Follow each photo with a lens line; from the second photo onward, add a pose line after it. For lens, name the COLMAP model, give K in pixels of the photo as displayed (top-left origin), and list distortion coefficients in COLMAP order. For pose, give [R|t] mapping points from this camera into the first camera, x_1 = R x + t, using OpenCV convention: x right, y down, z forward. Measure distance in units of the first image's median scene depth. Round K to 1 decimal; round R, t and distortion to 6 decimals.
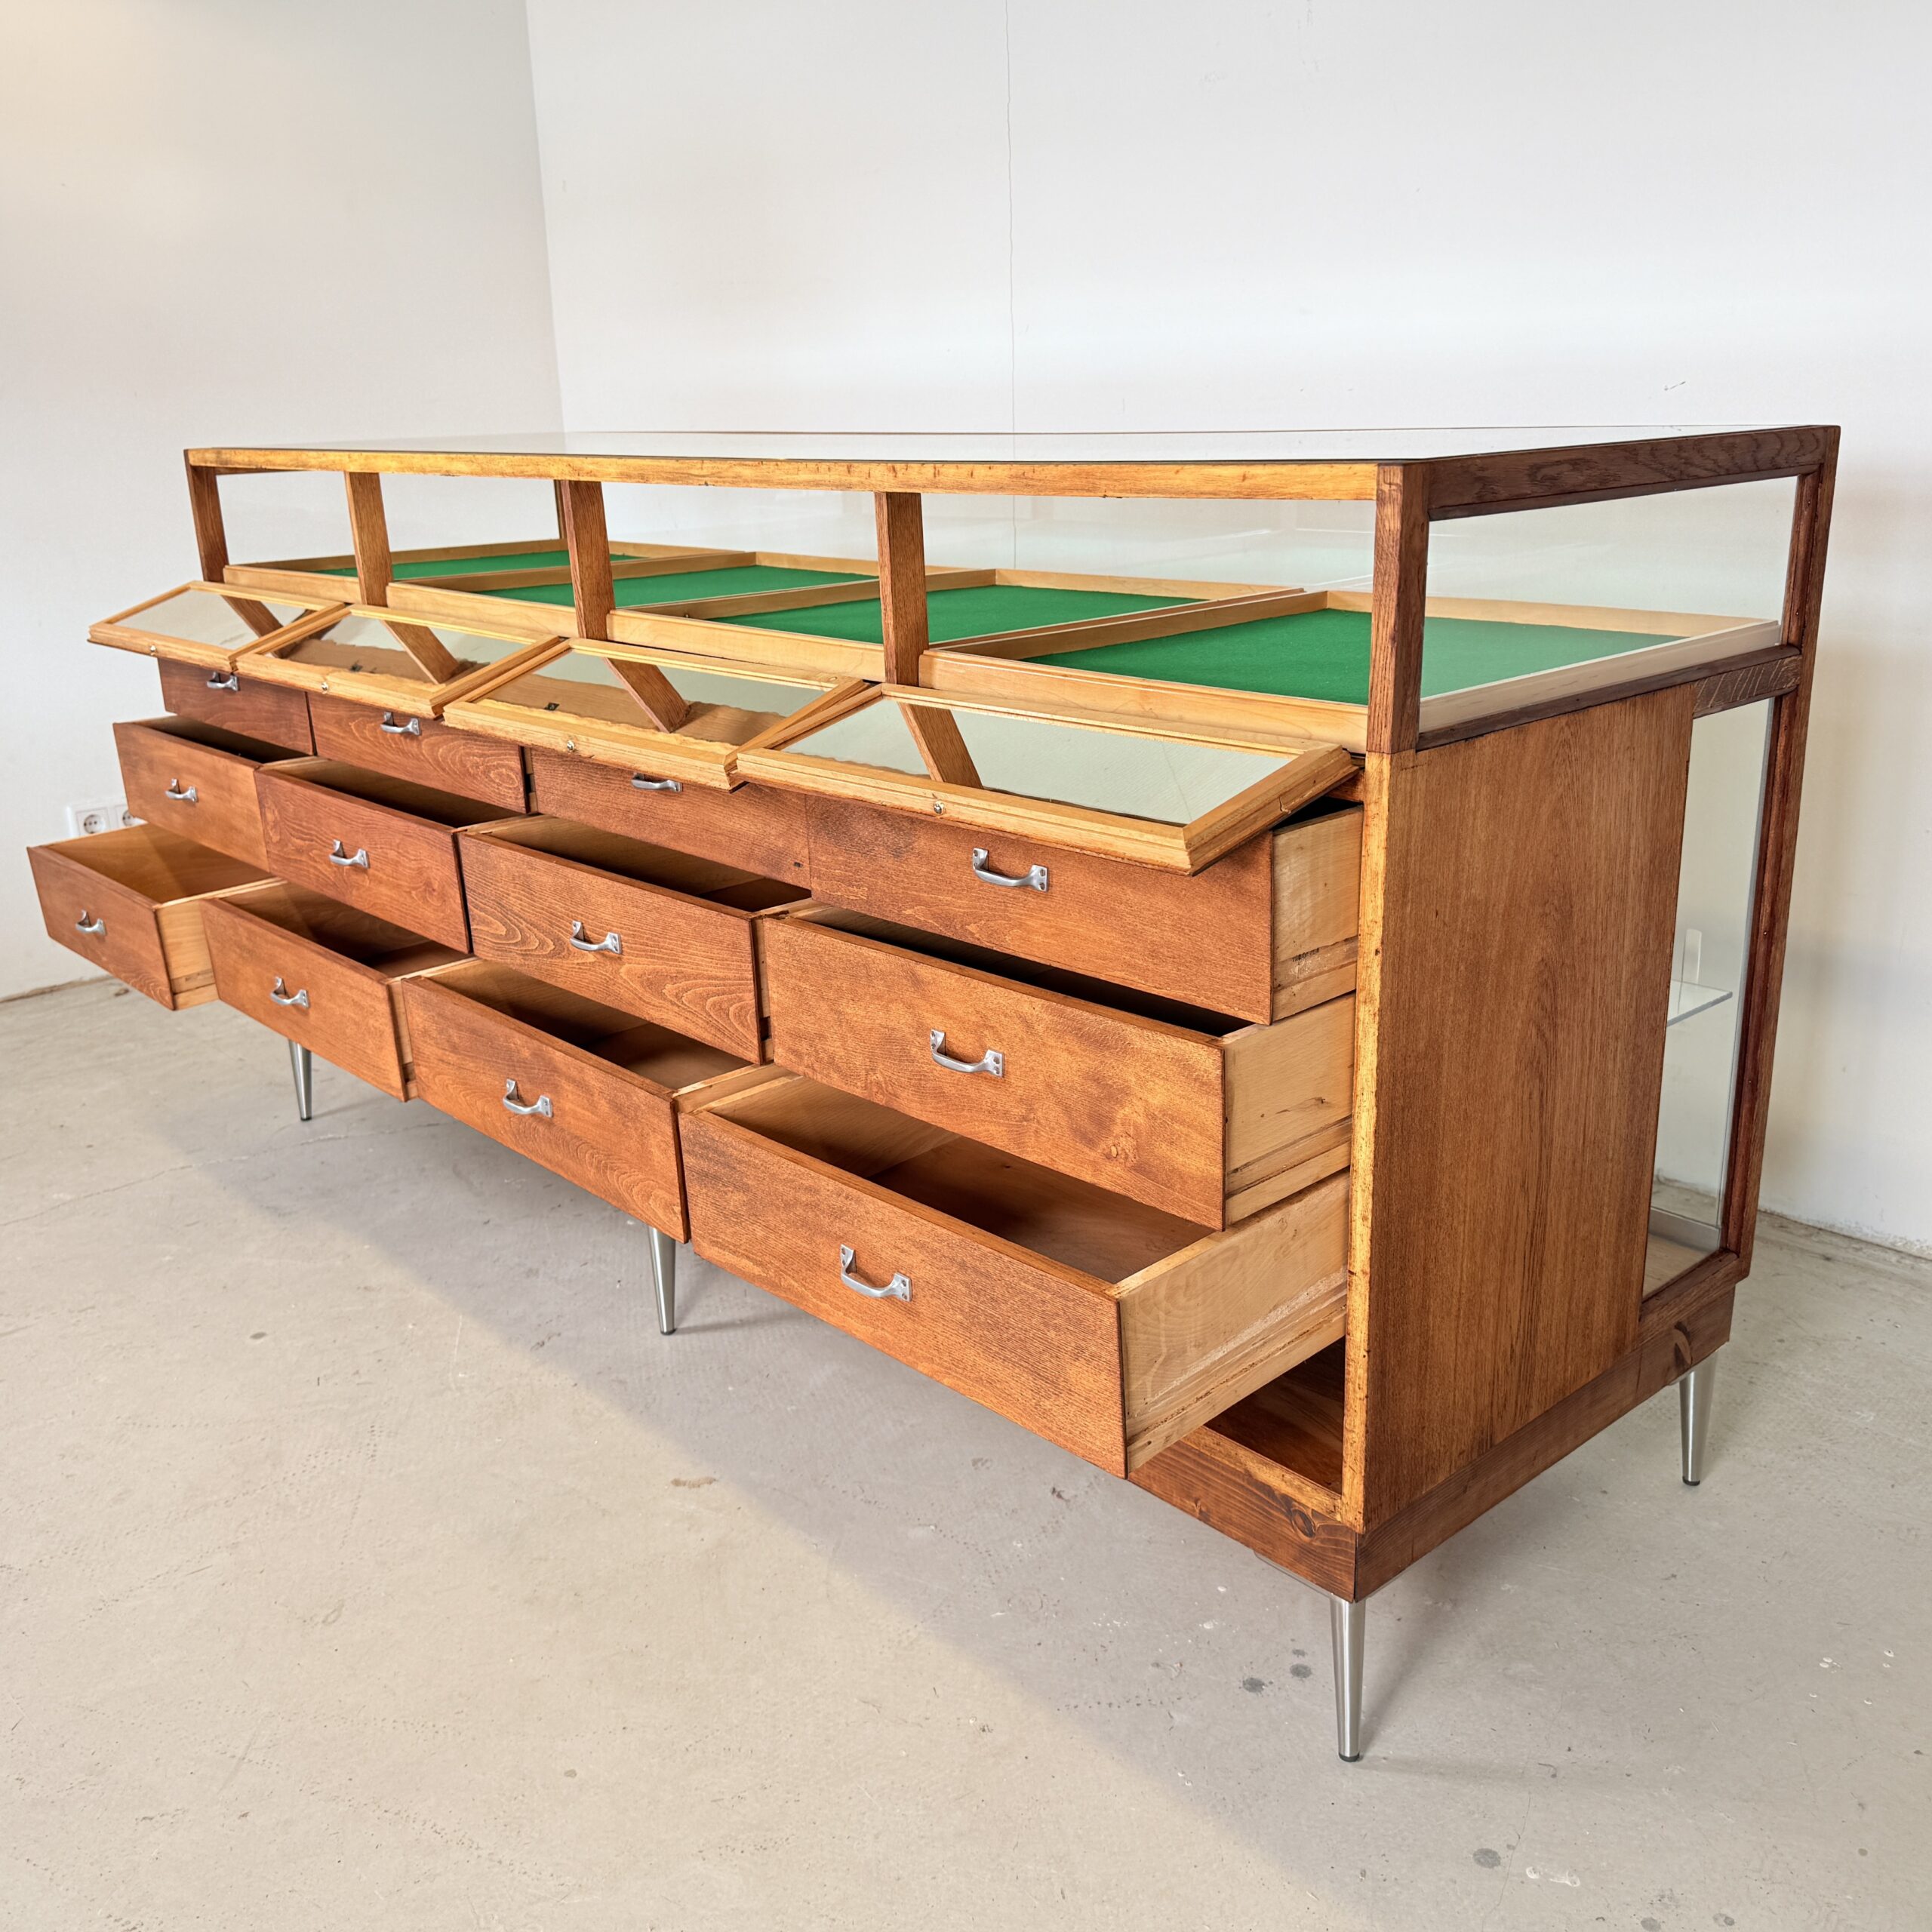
lens RADIAL K [[1866.2, 0, 962.9], [0, 1866.2, 969.8], [0, 0, 1]] dist [0.157076, -0.287124]
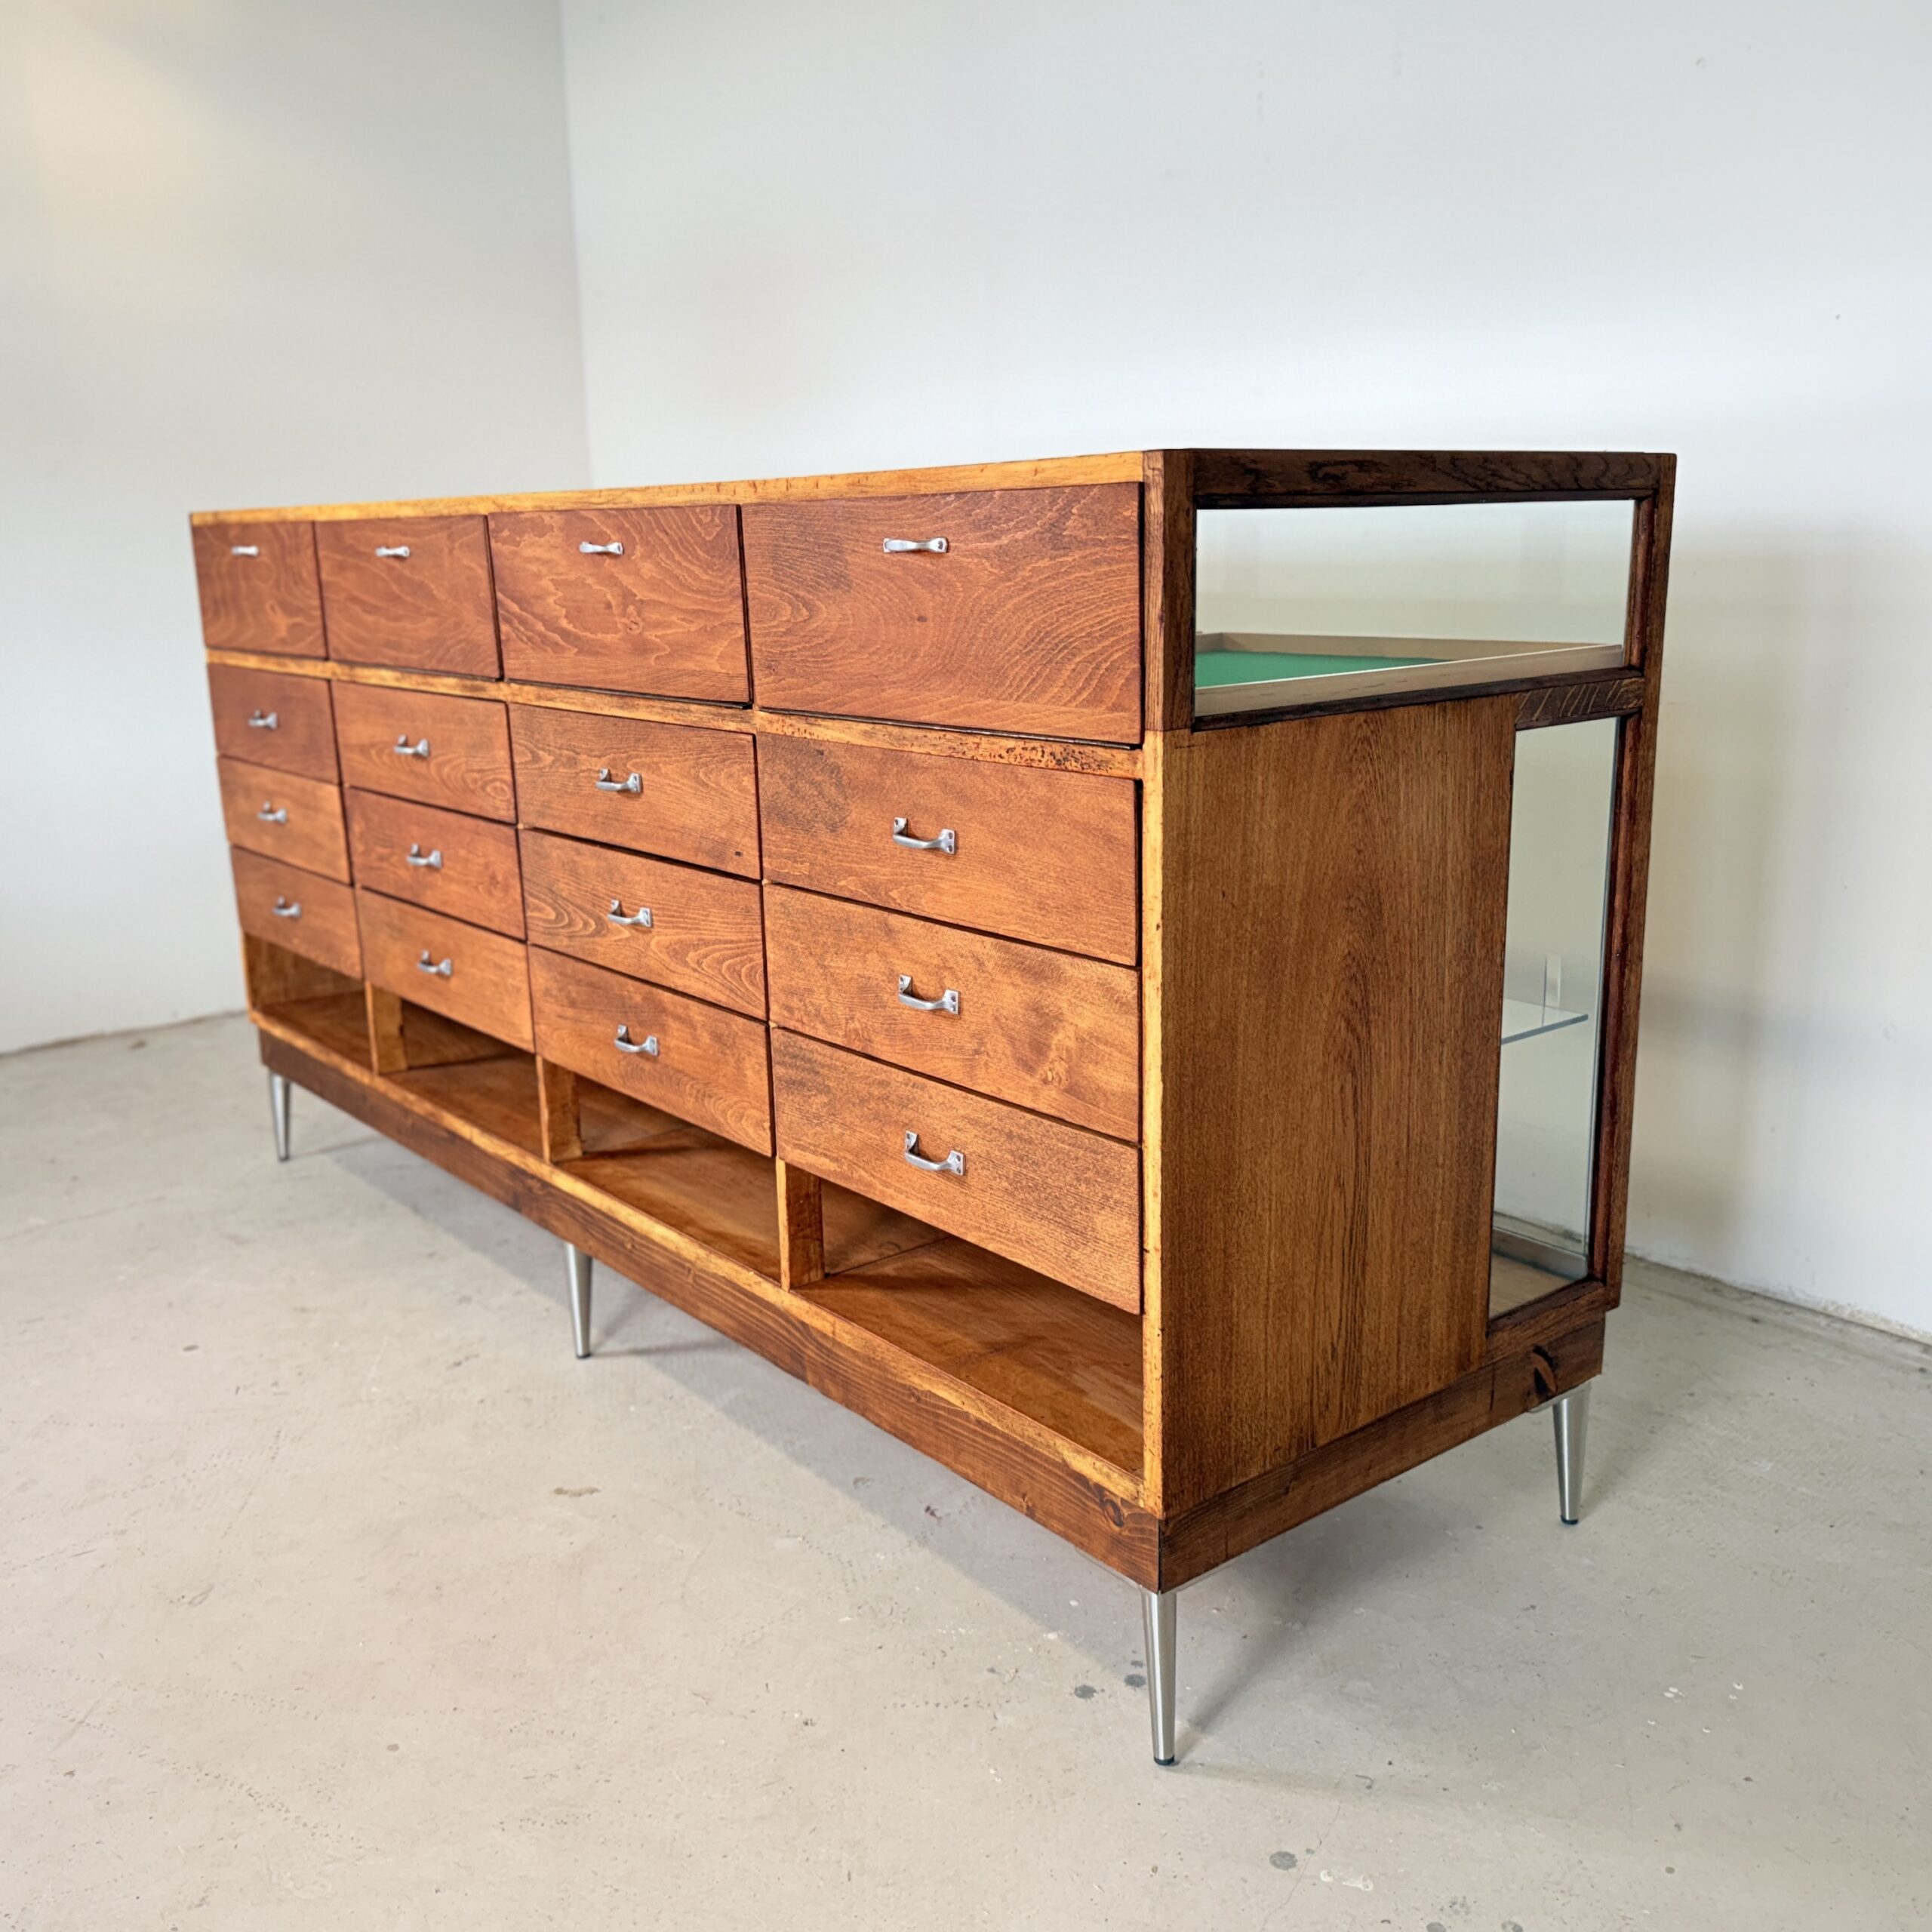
lens RADIAL K [[1847.9, 0, 966.2], [0, 1847.9, 973.6], [0, 0, 1]] dist [0.206453, -0.421205]
pose [[0.998438, 0.020026, -0.052150, 0.144959], [-0.023535, 0.997438, -0.067560, 0.074688], [0.050663, 0.068682, 0.996351, -0.014555]]
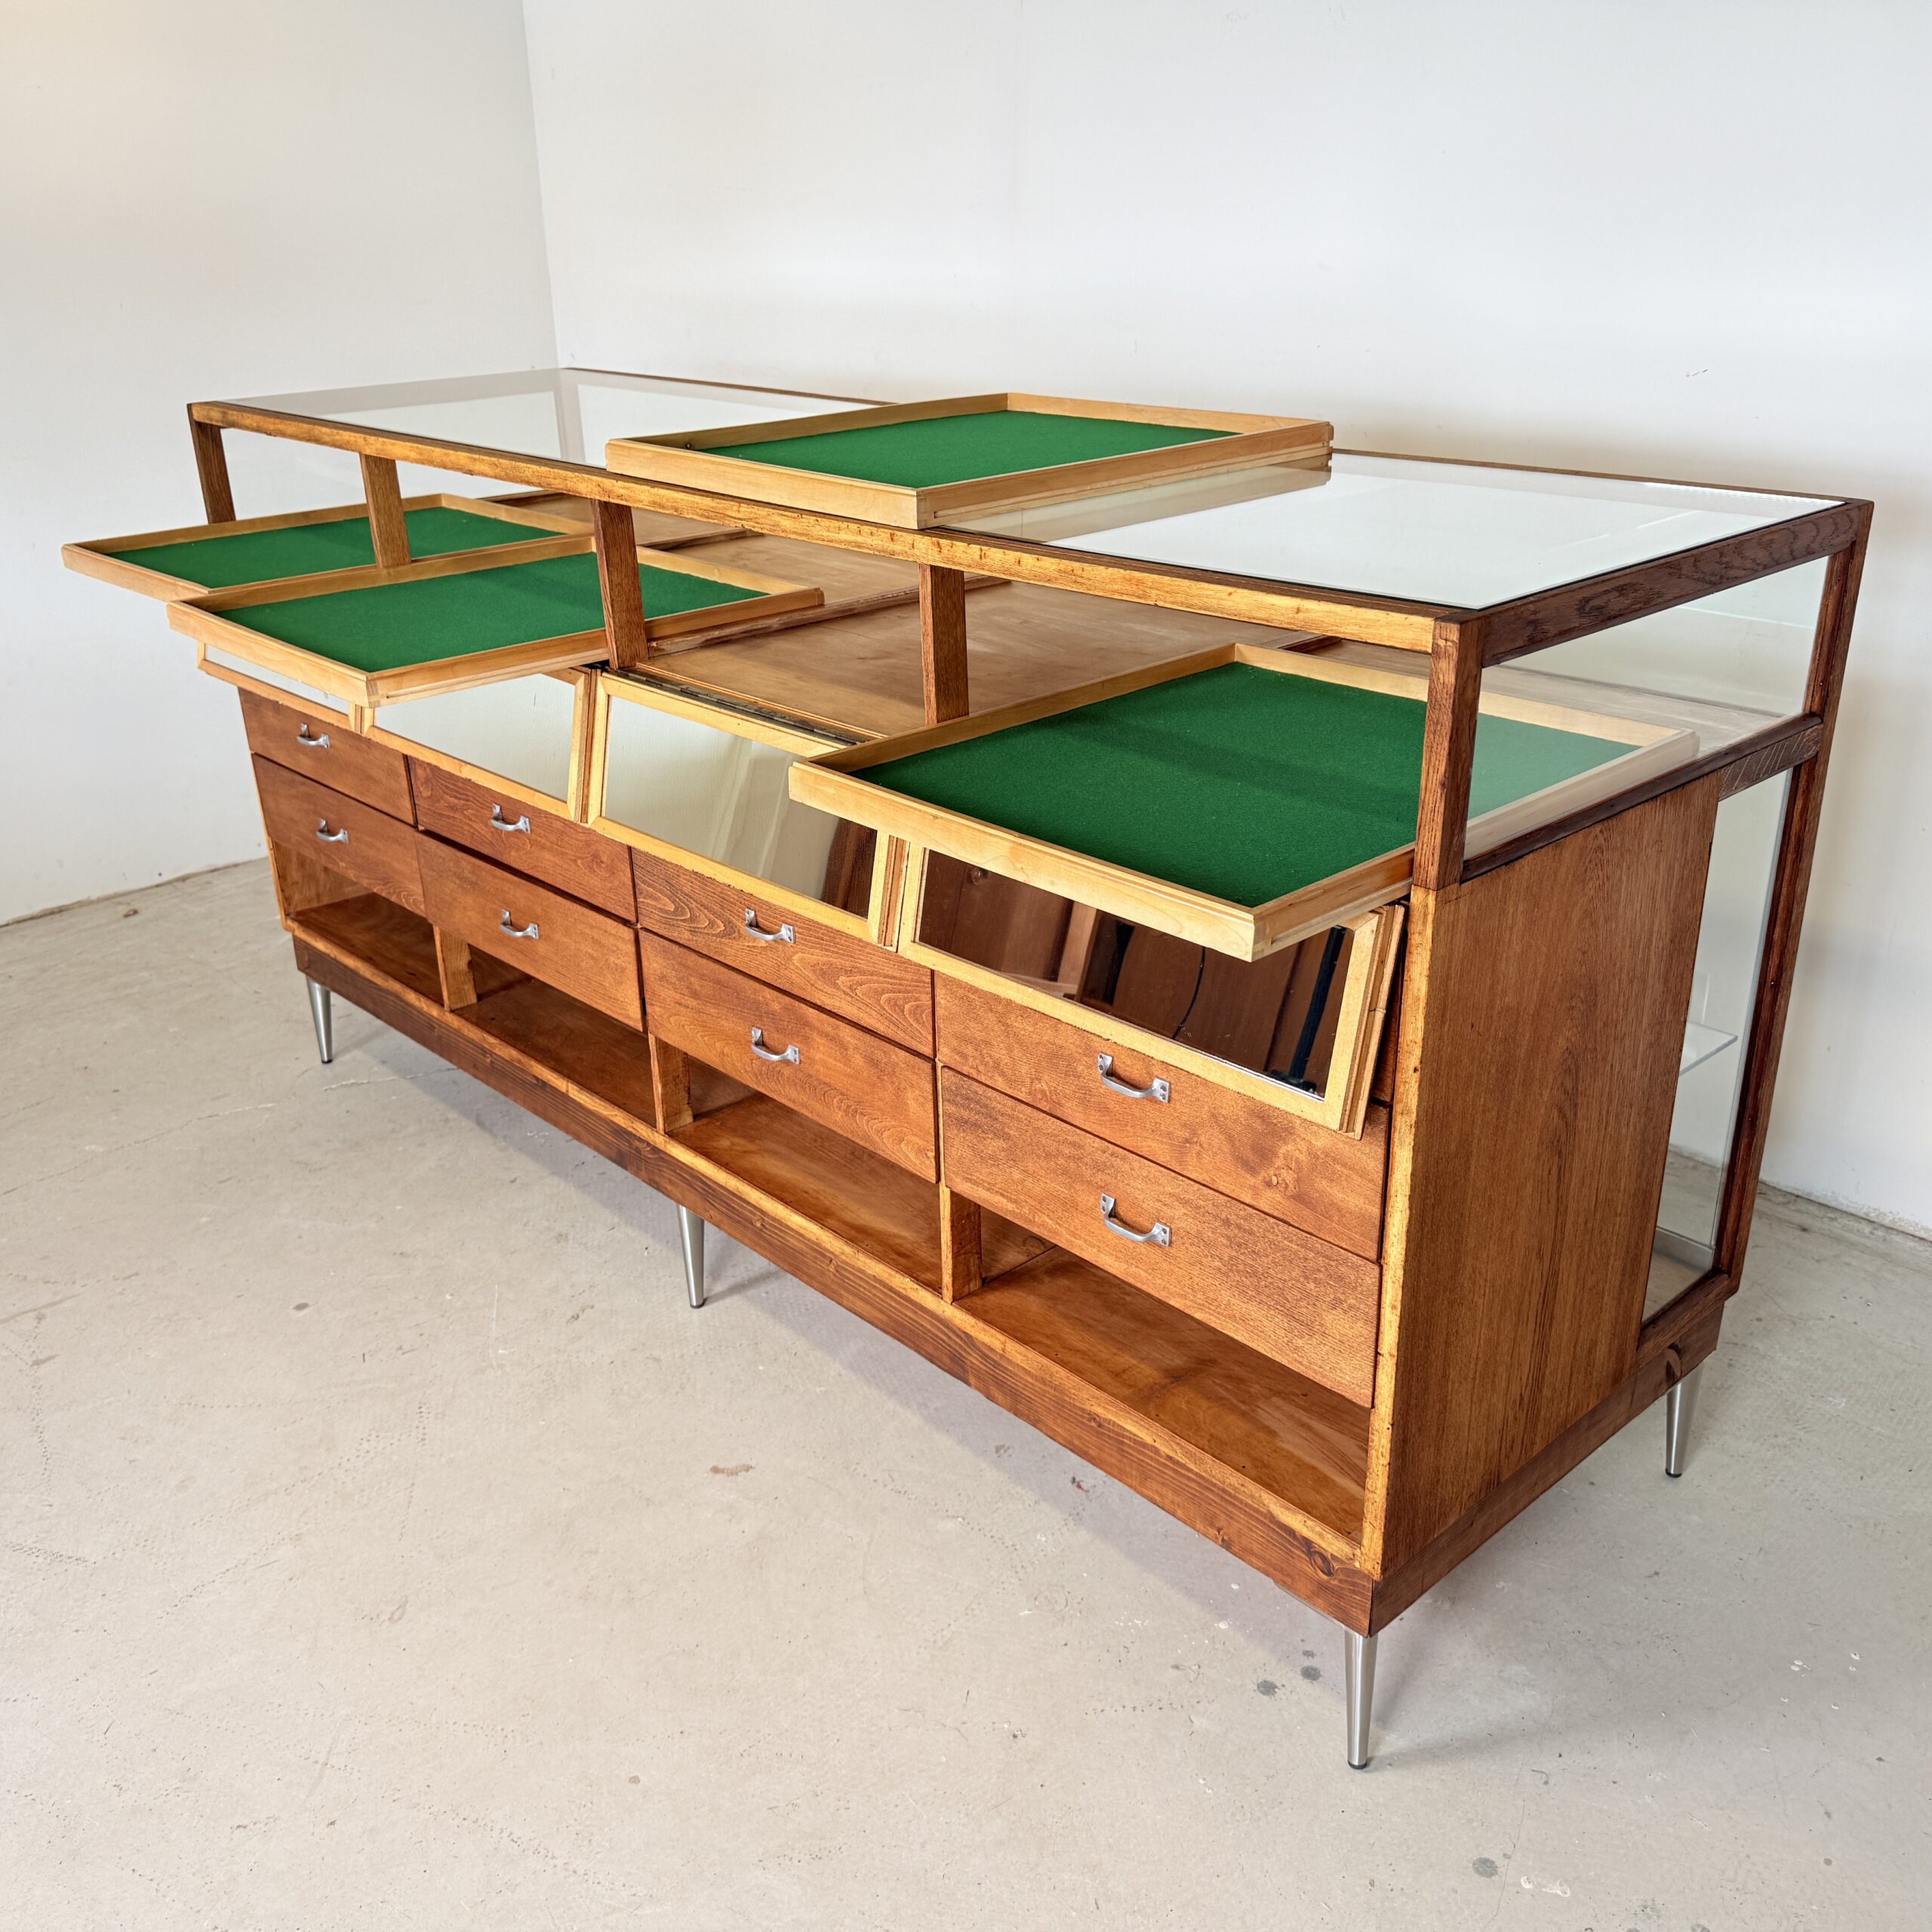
lens RADIAL K [[1851.1, 0, 964.1], [0, 1851.1, 976.5], [0, 0, 1]] dist [0.154359, -0.285448]
pose [[0.999841, 0.002775, 0.017628, -0.041001], [-0.004595, 0.994565, 0.104017, -0.143221], [-0.017244, -0.104082, 0.994419, -0.015221]]
